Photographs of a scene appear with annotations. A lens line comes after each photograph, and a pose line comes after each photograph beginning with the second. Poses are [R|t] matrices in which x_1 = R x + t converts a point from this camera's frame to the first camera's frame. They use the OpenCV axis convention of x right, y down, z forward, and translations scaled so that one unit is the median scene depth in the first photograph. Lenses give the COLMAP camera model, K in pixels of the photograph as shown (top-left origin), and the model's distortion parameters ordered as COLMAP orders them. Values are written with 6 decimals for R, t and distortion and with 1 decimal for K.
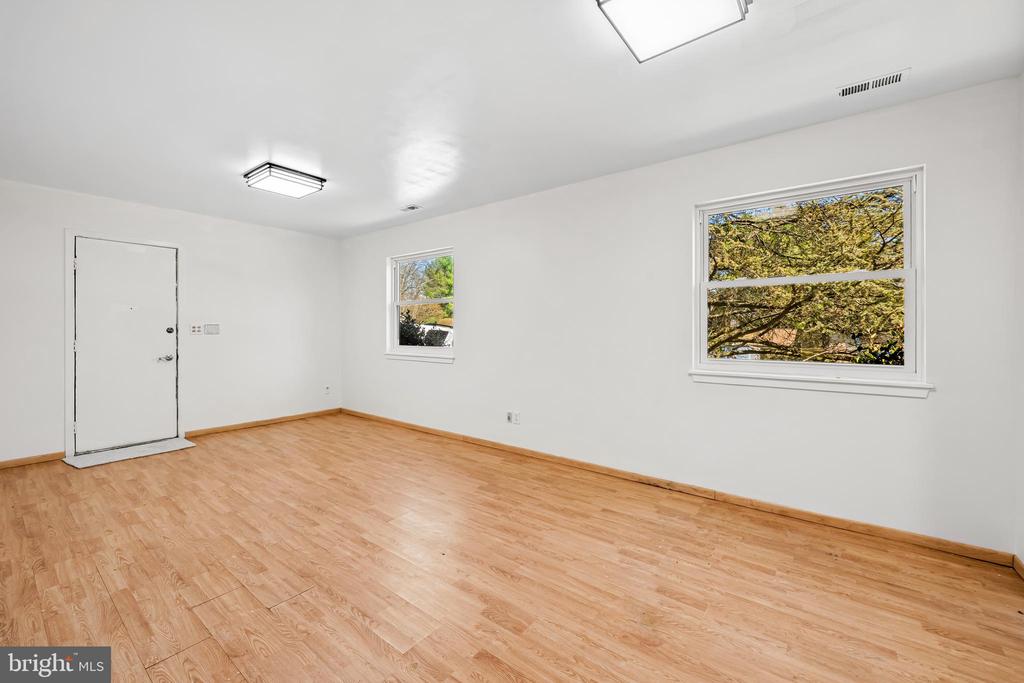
lens RADIAL K [[415.5, 0, 511.4], [0, 415.5, 333.6], [0, 0, 1]] dist [-0.009467, -0.000020]
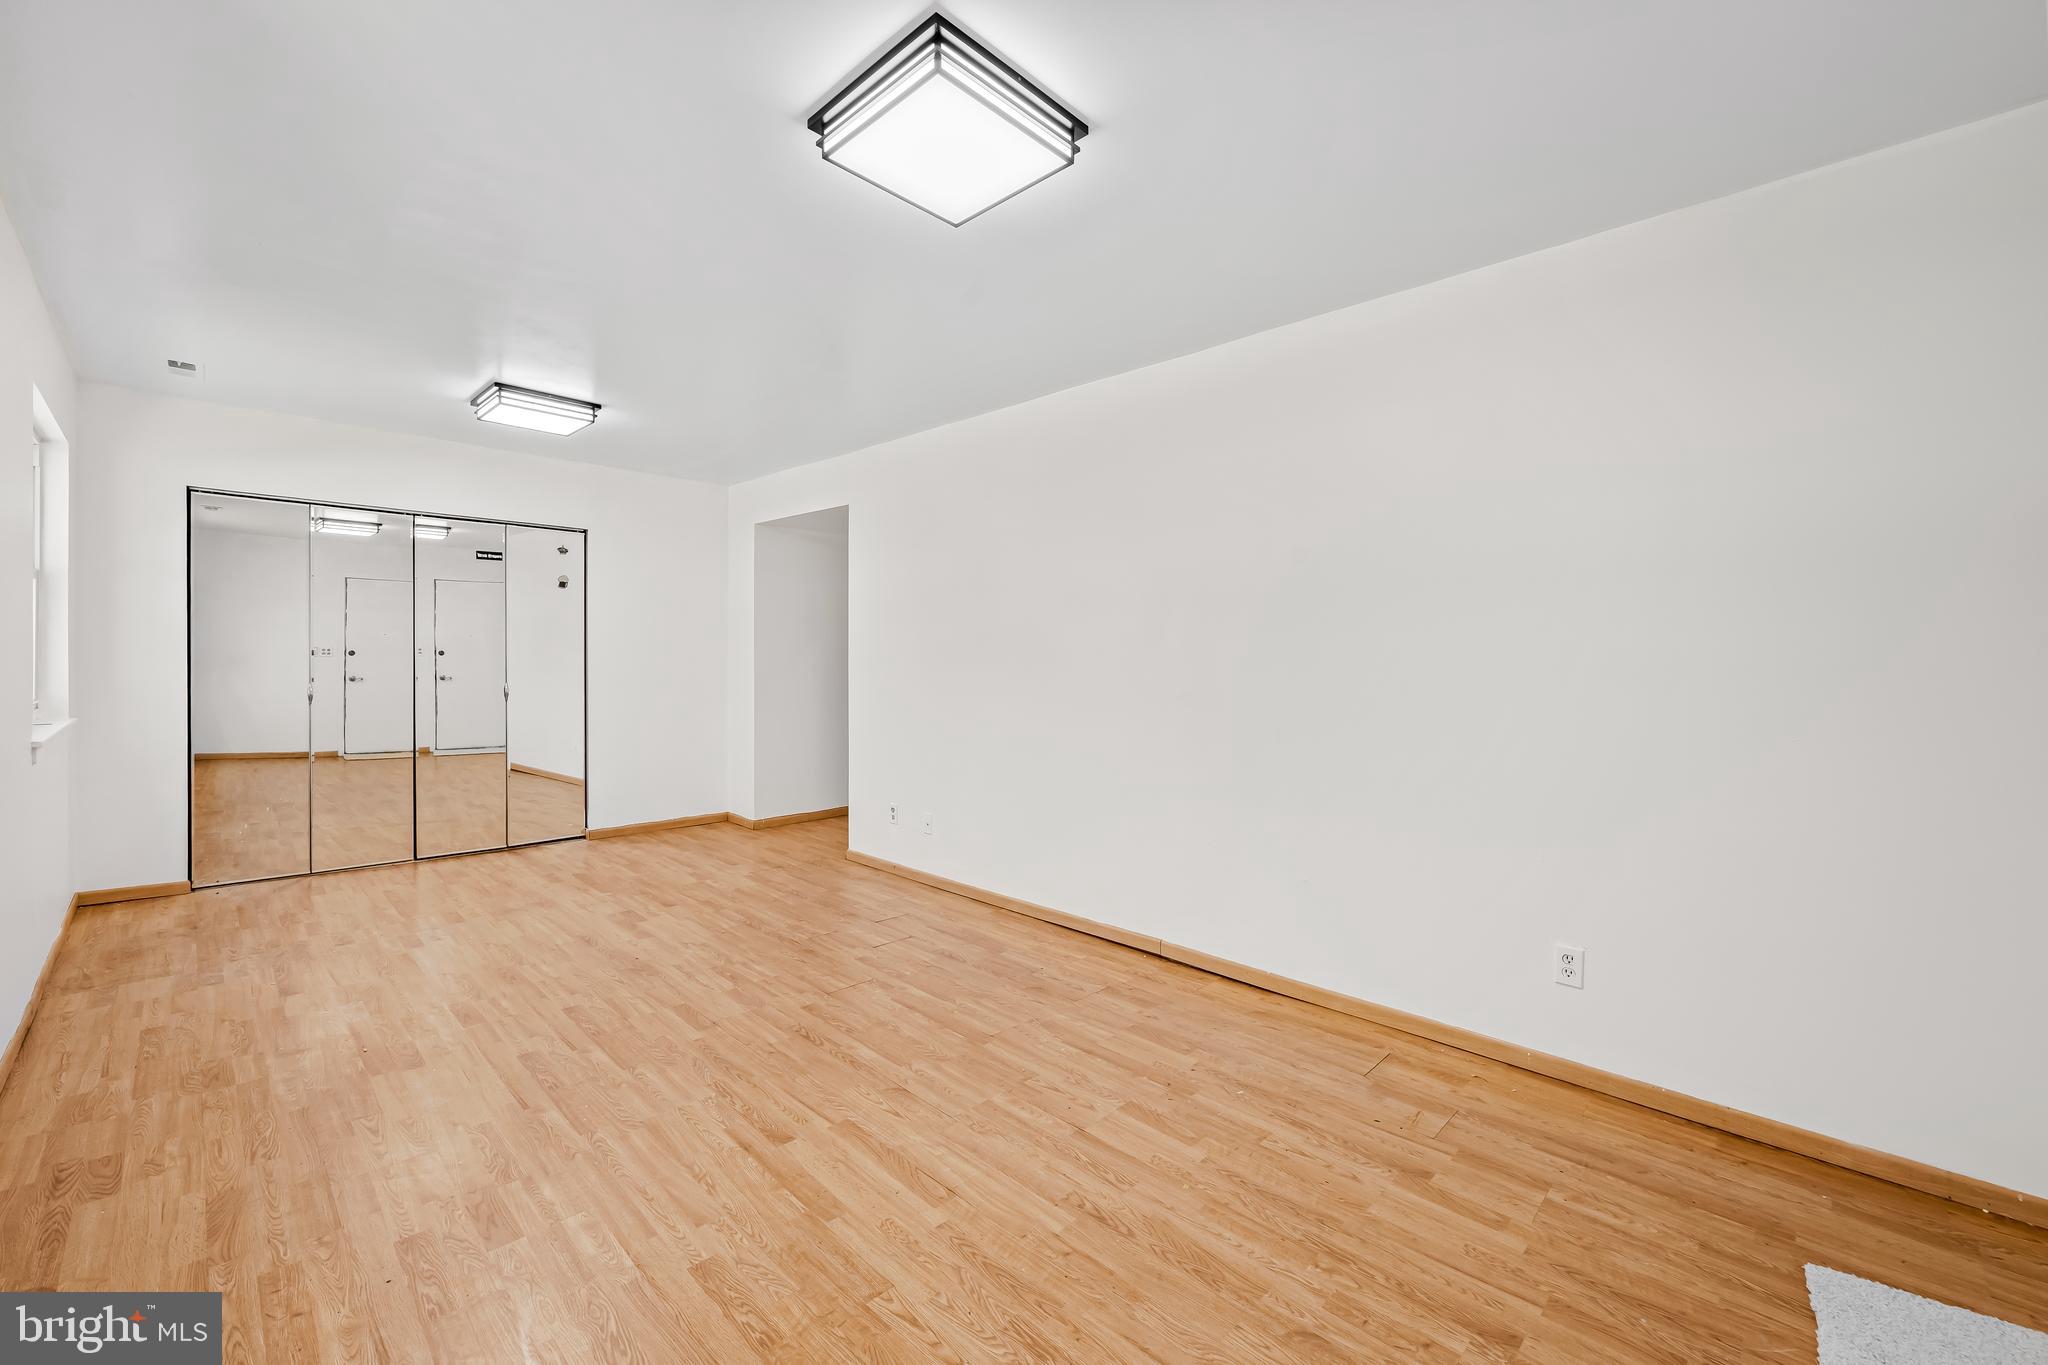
lens RADIAL K [[831.1, 0, 1024.6], [0, 831.1, 673.8], [0, 0, 1]] dist [-0.009467, -0.000020]
pose [[-0.993406, -0.017834, 0.113251, -0.872168], [-0.015385, 0.999629, 0.022462, -0.024756], [-0.113610, 0.020572, -0.993312, 2.046502]]
